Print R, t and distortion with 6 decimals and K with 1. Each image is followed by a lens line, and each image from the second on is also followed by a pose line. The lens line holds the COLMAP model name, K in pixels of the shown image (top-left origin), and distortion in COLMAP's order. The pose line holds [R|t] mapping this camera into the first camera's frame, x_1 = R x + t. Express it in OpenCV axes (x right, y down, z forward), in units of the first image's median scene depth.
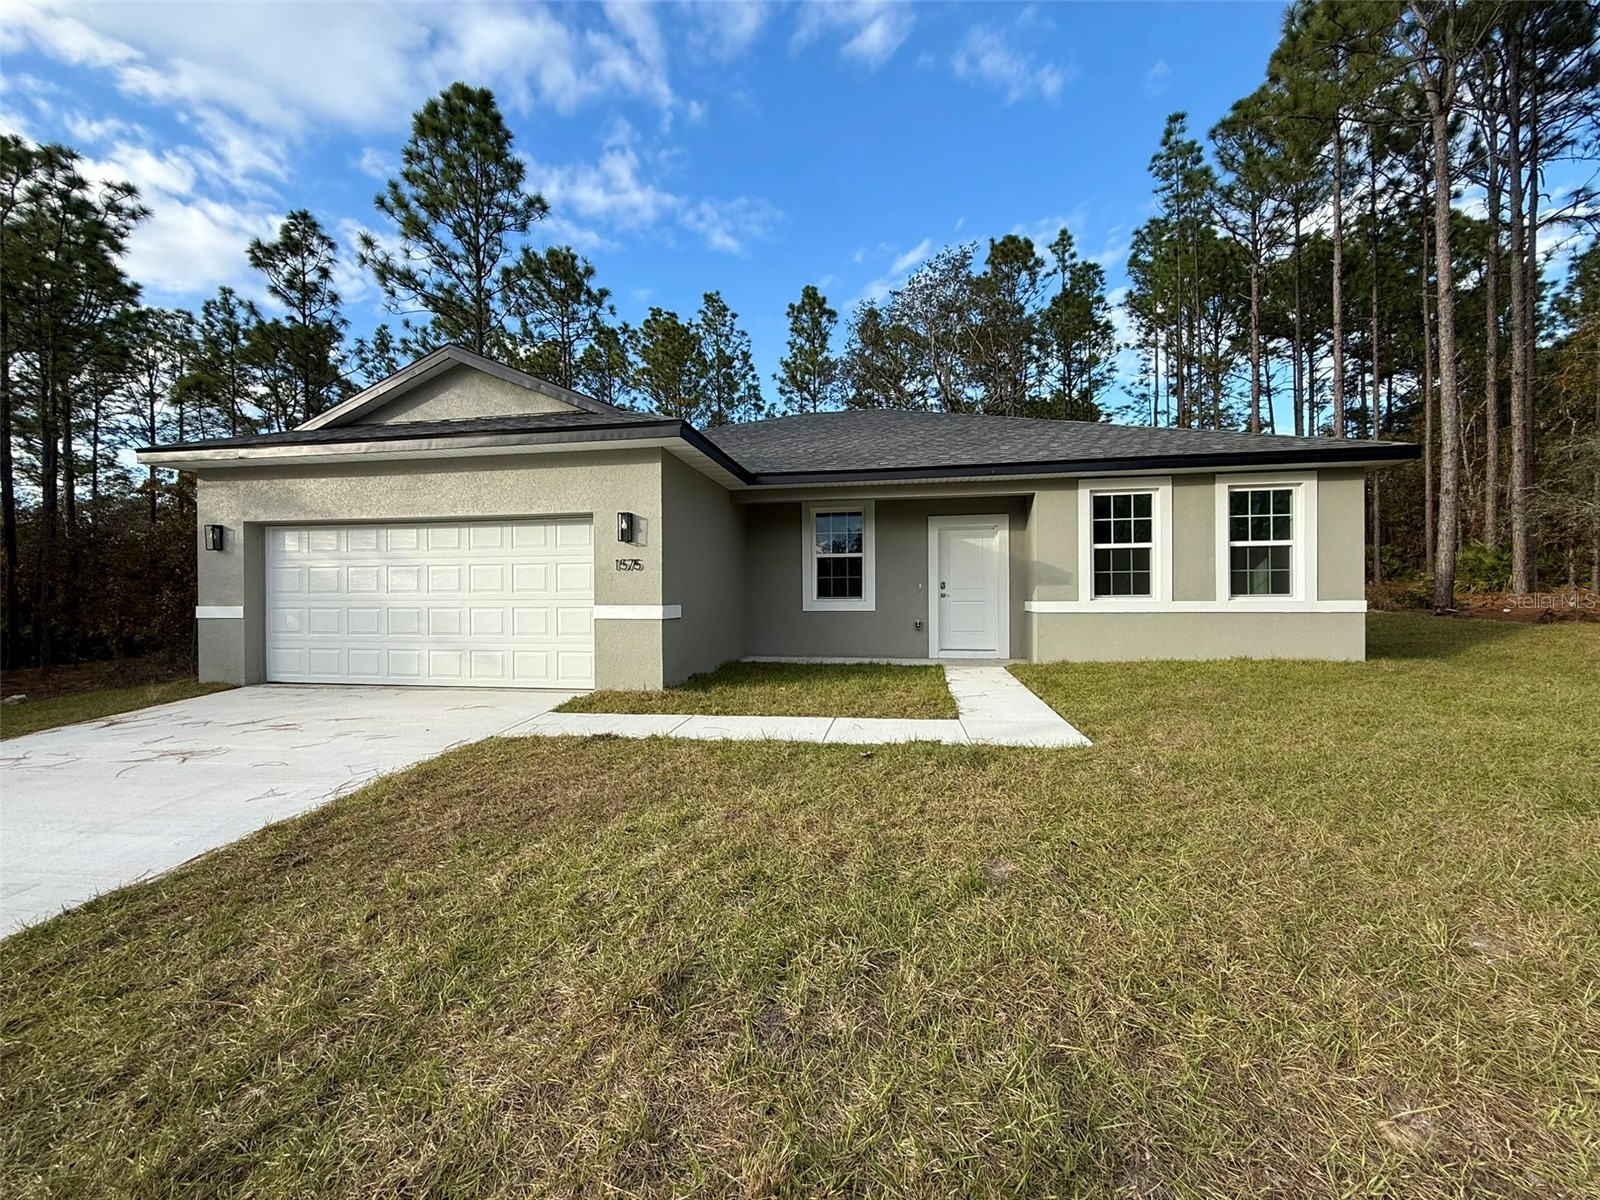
lens RADIAL K [[638.4, 0, 796.0], [0, 638.4, 597.9], [0, 0, 1]] dist [0.001460, 0.000651]
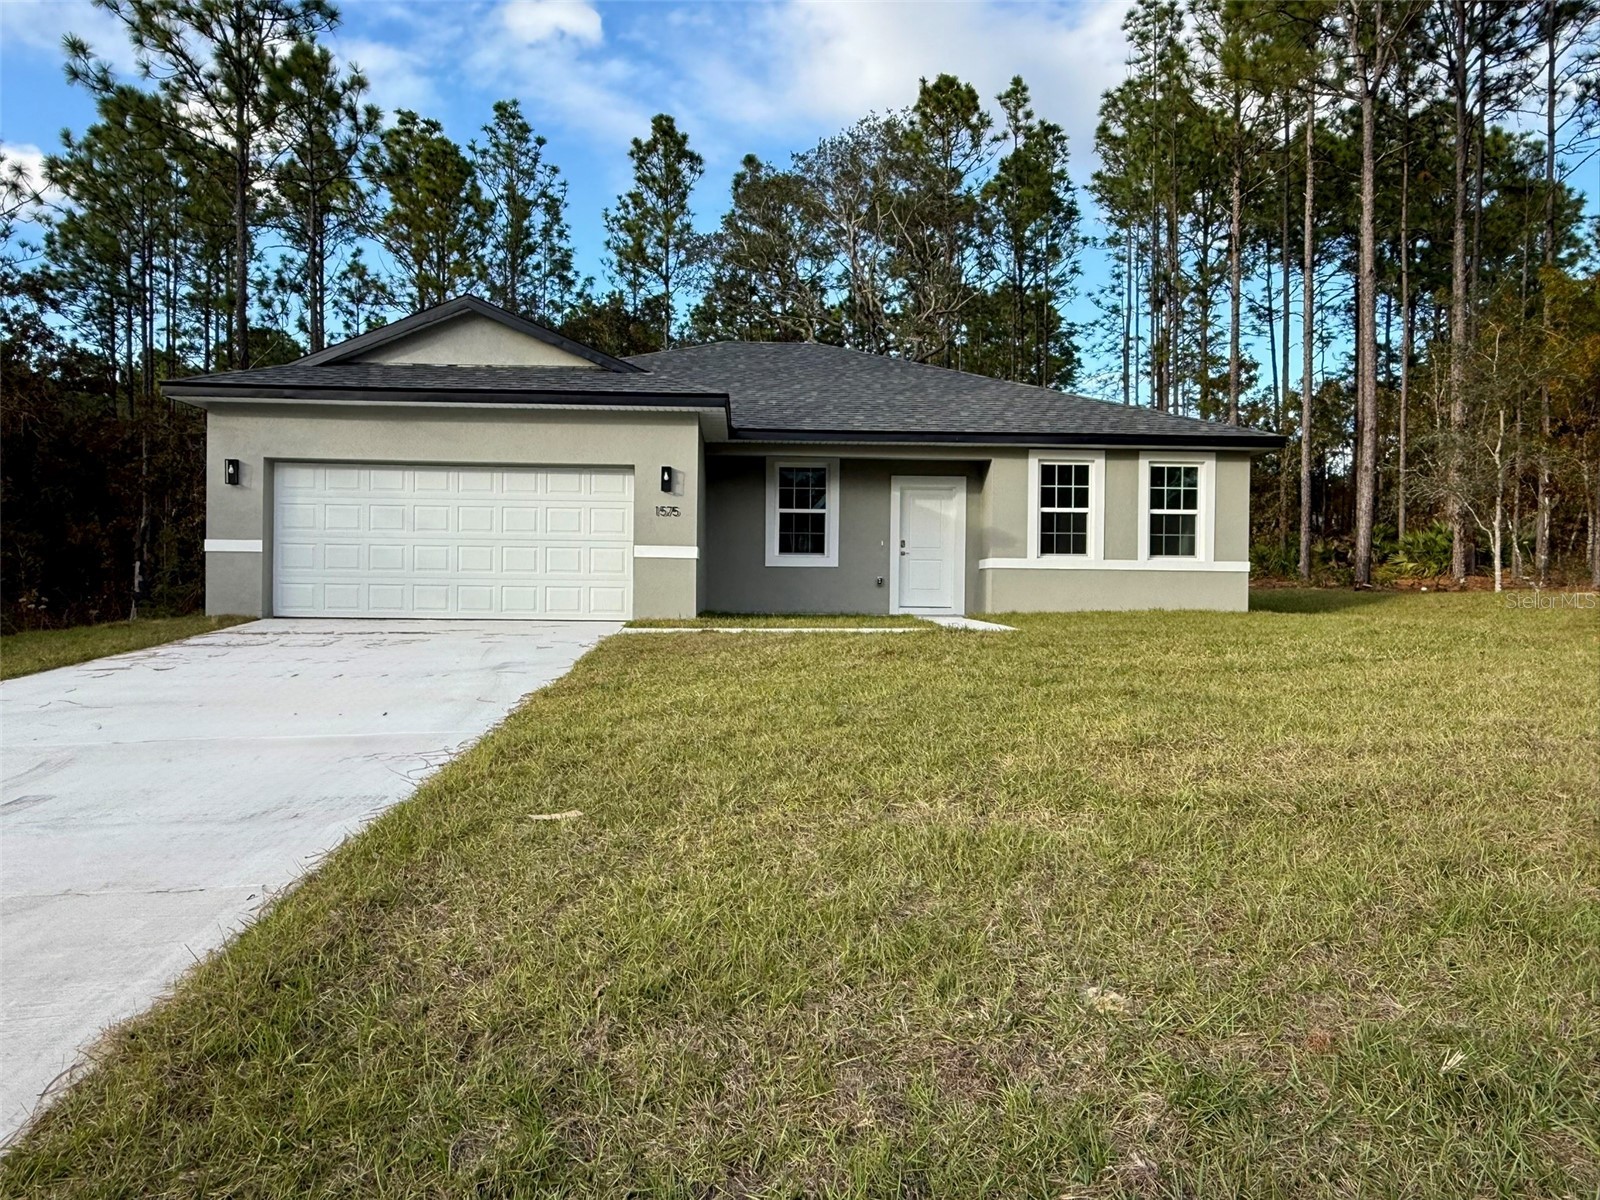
lens RADIAL K [[1127.2, 0, 792.9], [0, 1127.2, 603.6], [0, 0, 1]] dist [0.000177, 0.001259]
pose [[0.977441, 0.015922, 0.210609, -0.327829], [-0.017560, 0.999828, 0.005908, 0.070234], [-0.210479, -0.009473, 0.977553, -0.742061]]
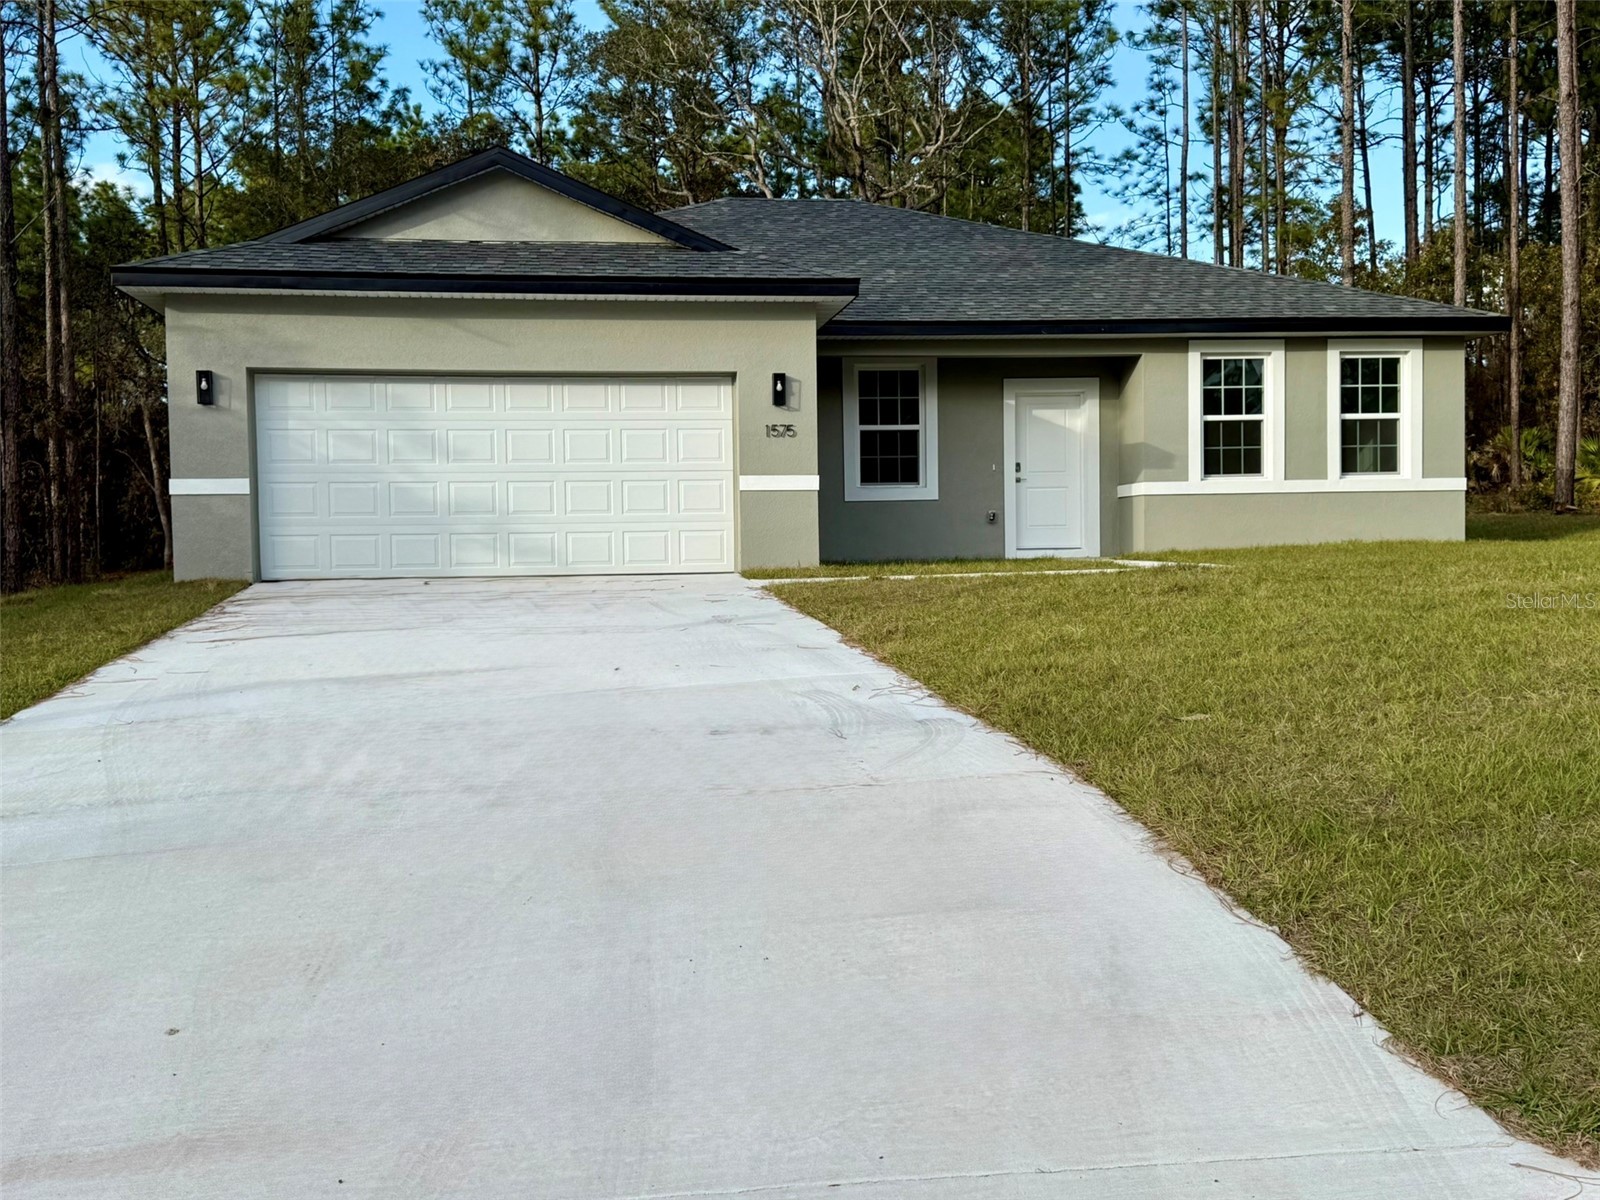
lens RADIAL K [[1660.6, 0, 788.4], [0, 1660.6, 602.8], [0, 0, 1]] dist [0.205055, -0.478068]
pose [[0.951030, -0.018939, 0.308518, -0.694214], [0.011225, 0.999579, 0.026758, 0.091437], [-0.308895, -0.021985, 0.950842, -0.893125]]
